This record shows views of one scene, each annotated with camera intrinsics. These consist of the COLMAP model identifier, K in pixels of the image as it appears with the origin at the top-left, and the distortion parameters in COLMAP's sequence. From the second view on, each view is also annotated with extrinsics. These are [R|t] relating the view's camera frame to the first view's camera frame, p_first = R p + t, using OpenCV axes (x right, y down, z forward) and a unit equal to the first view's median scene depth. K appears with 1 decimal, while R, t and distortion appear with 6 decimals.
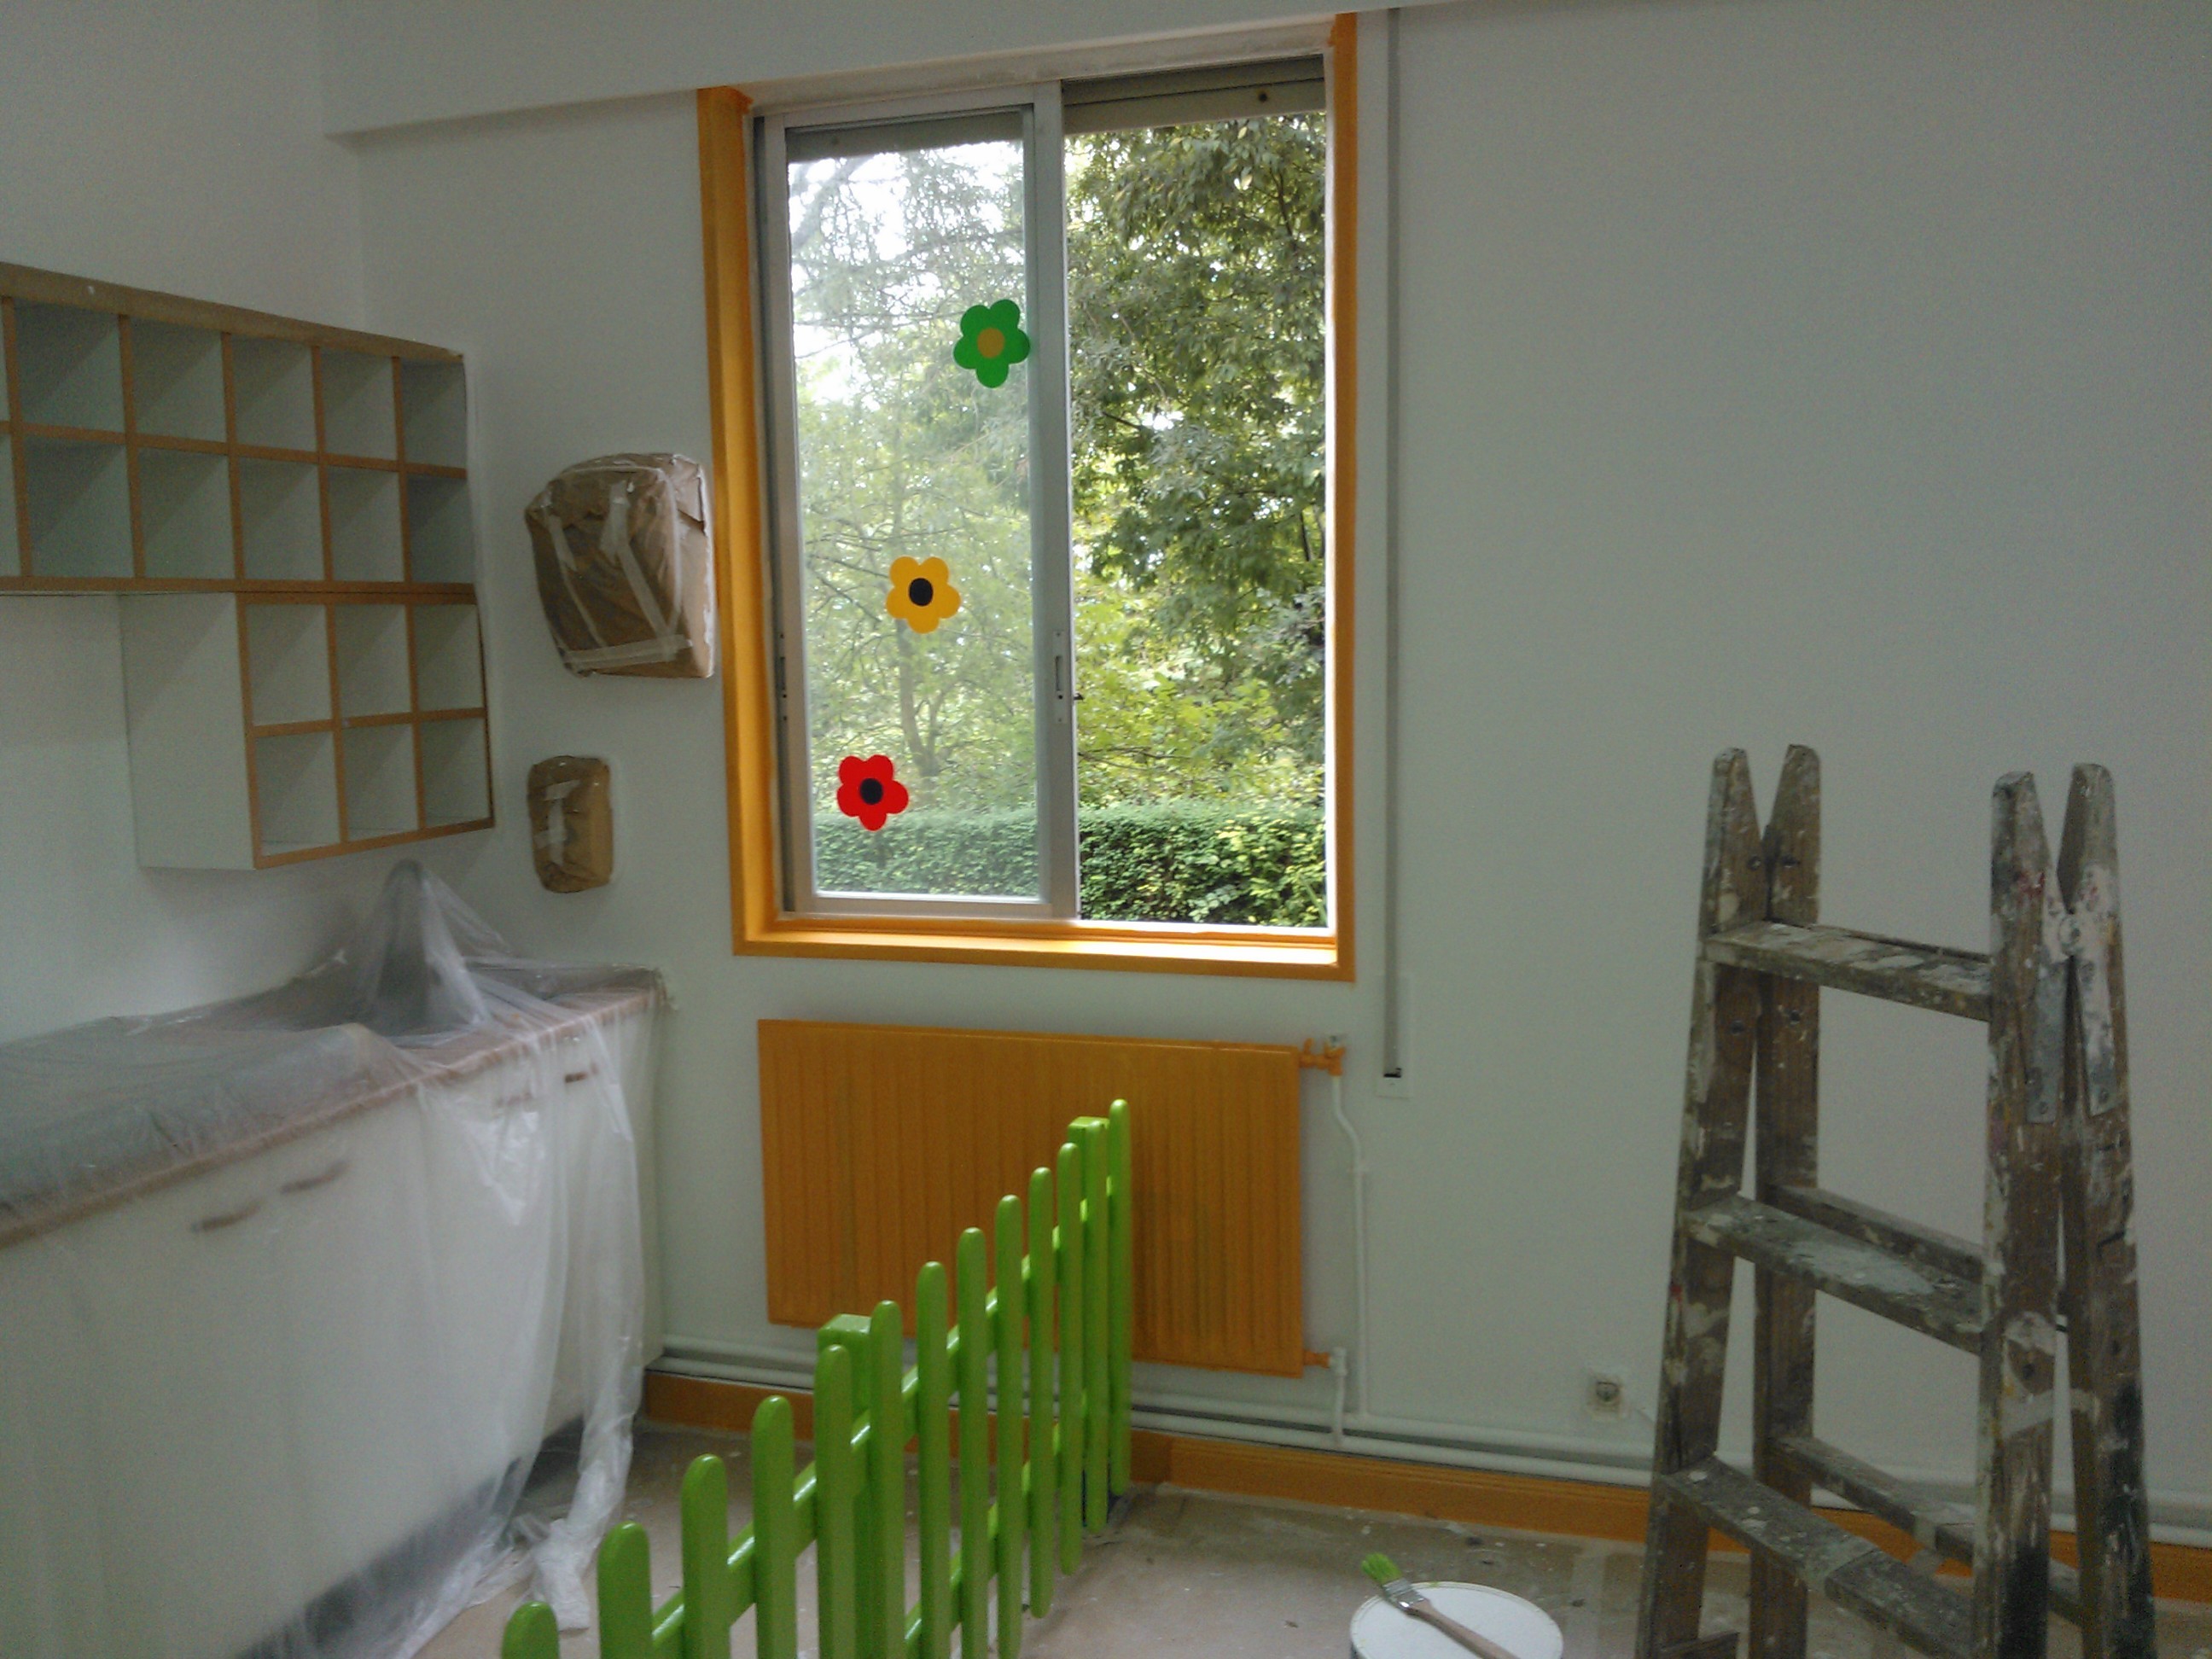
lens RADIAL K [[1897.9, 0, 1051.2], [0, 1897.9, 850.2], [0, 0, 1]] dist [0.035816, -0.126428]
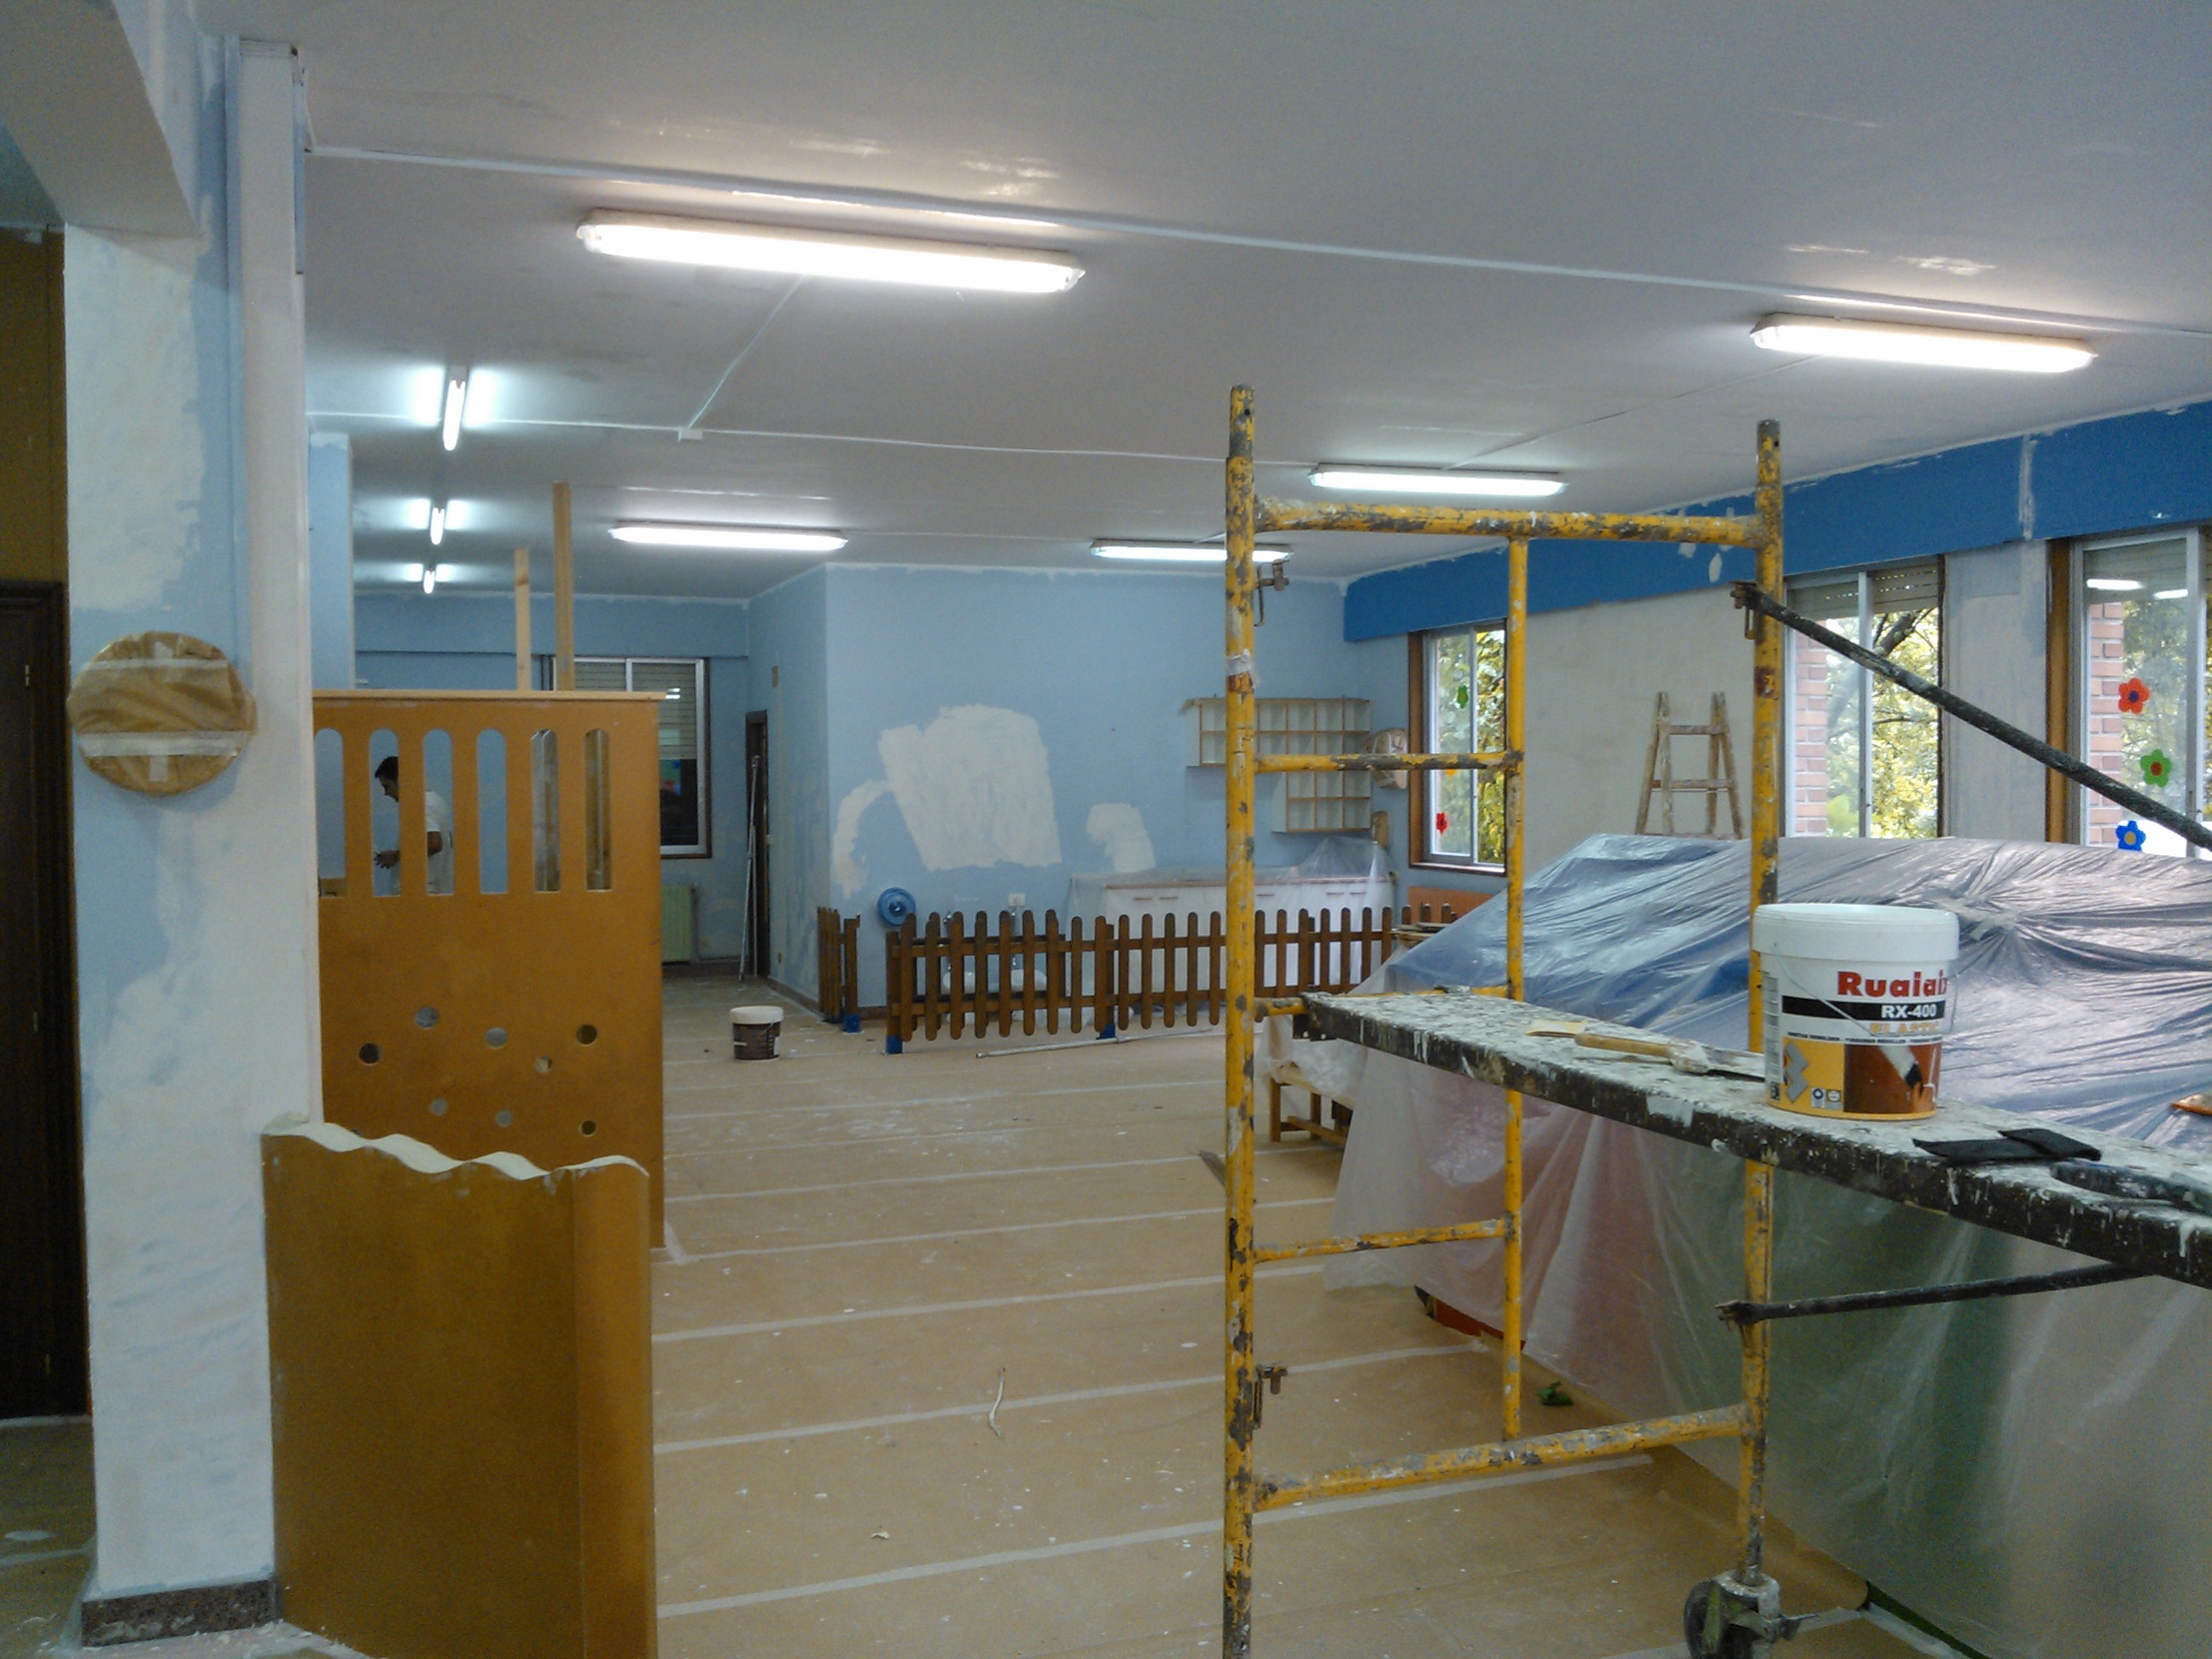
lens RADIAL K [[1897.9, 0, 1074.7], [0, 1897.9, 867.7], [0, 0, 1]] dist [0.035816, -0.126428]
pose [[0.614112, 0.051599, -0.787530, 2.370069], [-0.099058, 0.995009, -0.012051, 0.169578], [0.782978, 0.085412, 0.616158, -1.763819]]
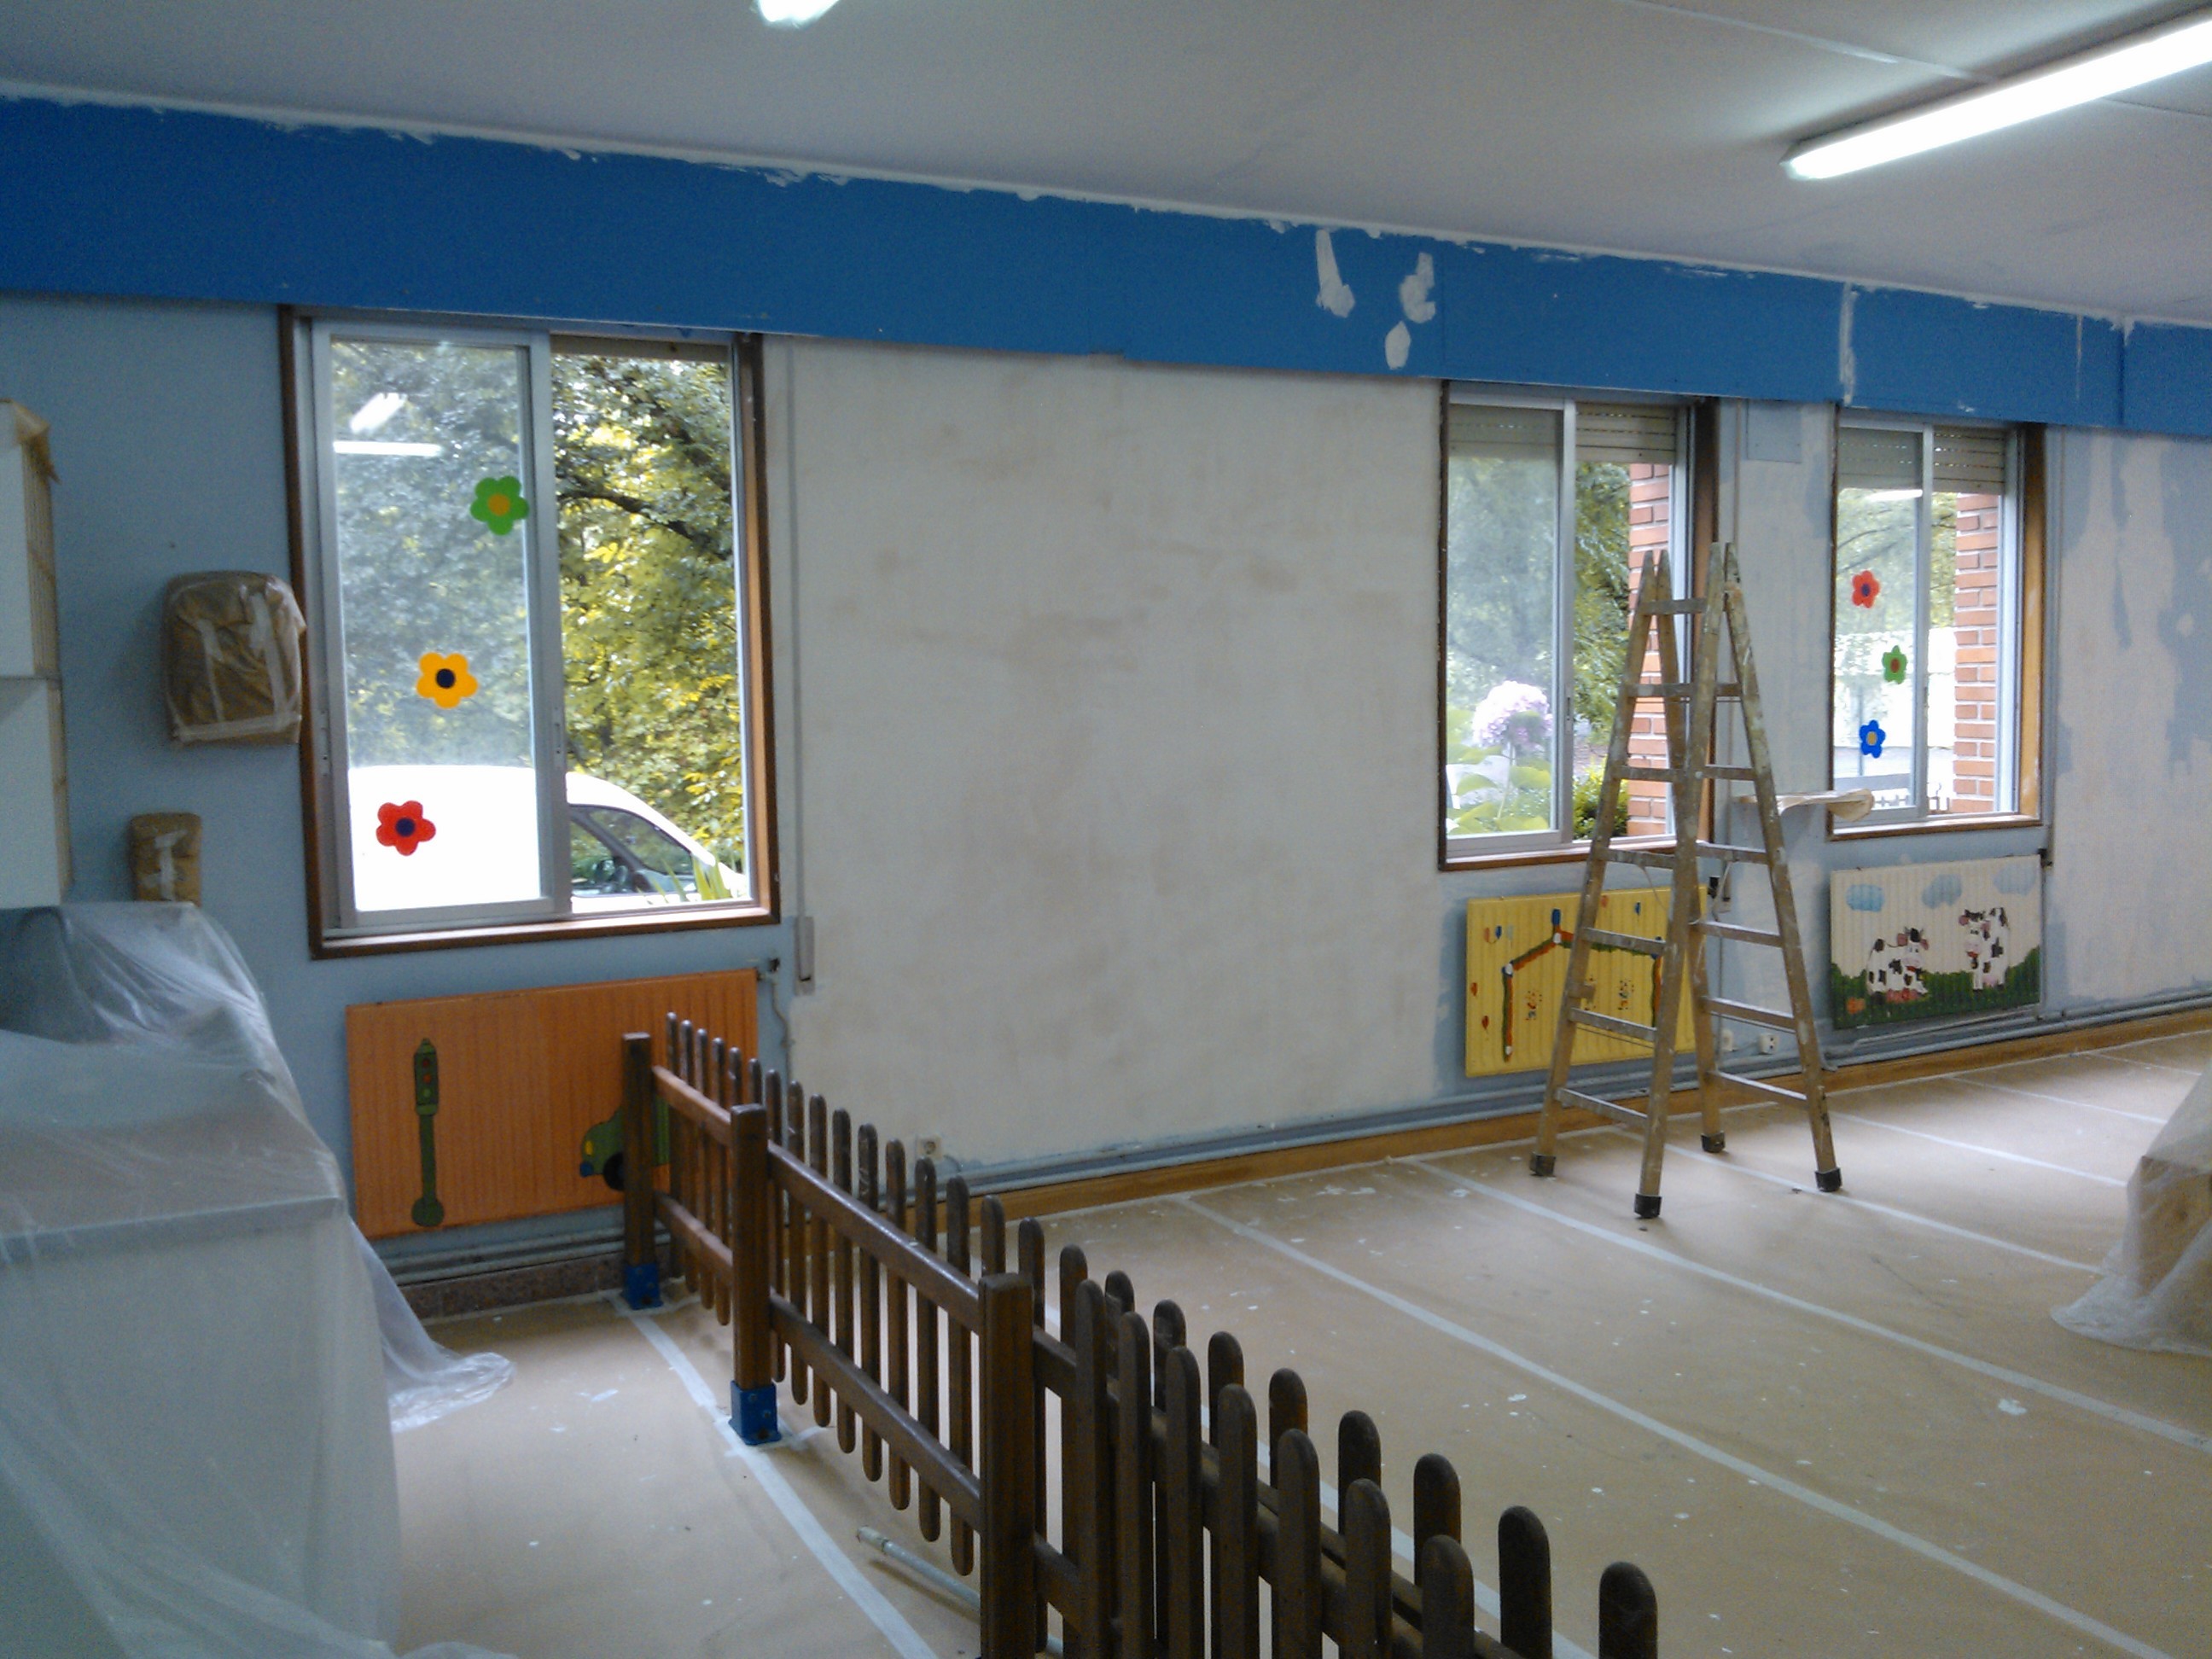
lens RADIAL K [[1897.9, 0, 1093.1], [0, 1897.9, 830.4], [0, 0, 1]] dist [0.035816, -0.126428]
pose [[0.698390, -0.056931, 0.713450, -0.755794], [0.089636, 0.995940, -0.008272, 0.027828], [-0.710083, 0.069728, 0.700657, -0.298681]]
